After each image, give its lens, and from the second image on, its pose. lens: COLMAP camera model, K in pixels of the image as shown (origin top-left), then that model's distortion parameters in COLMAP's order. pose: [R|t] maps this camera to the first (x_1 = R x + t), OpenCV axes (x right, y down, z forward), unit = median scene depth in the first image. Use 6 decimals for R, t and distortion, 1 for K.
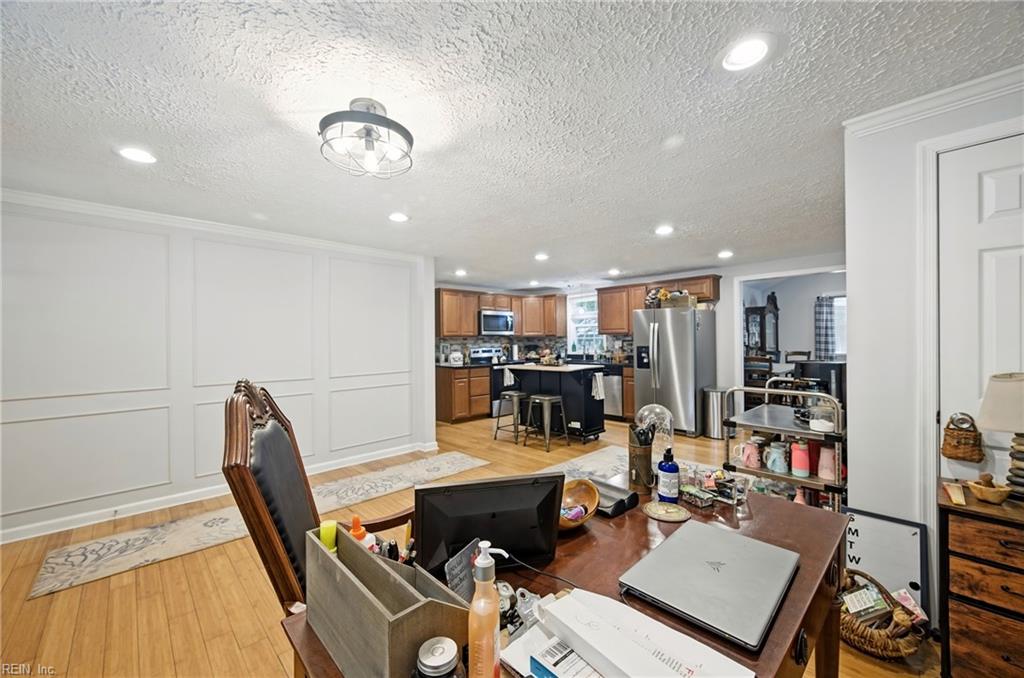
lens RADIAL K [[397.2, 0, 507.6], [0, 397.2, 341.3], [0, 0, 1]] dist [0.003836, -0.000709]
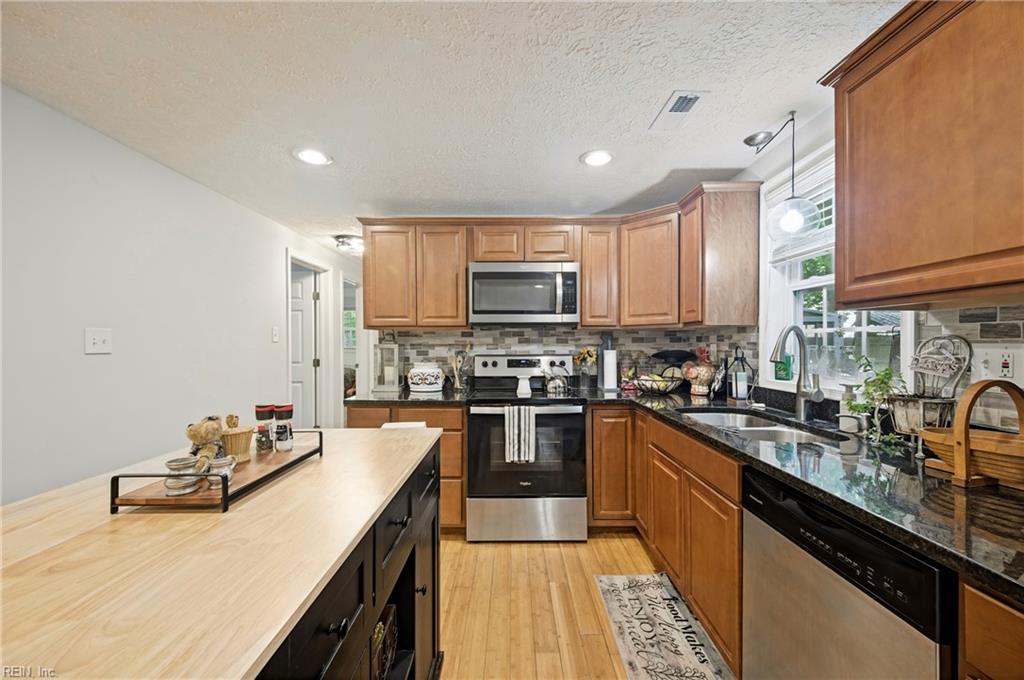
lens RADIAL K [[397.2, 0, 510.8], [0, 397.2, 344.6], [0, 0, 1]] dist [0.003836, -0.000709]
pose [[0.723796, 0.015801, -0.689833, 0.227842], [-0.008421, 0.999866, 0.014067, -0.000752], [0.689963, -0.004373, 0.723832, 0.687221]]
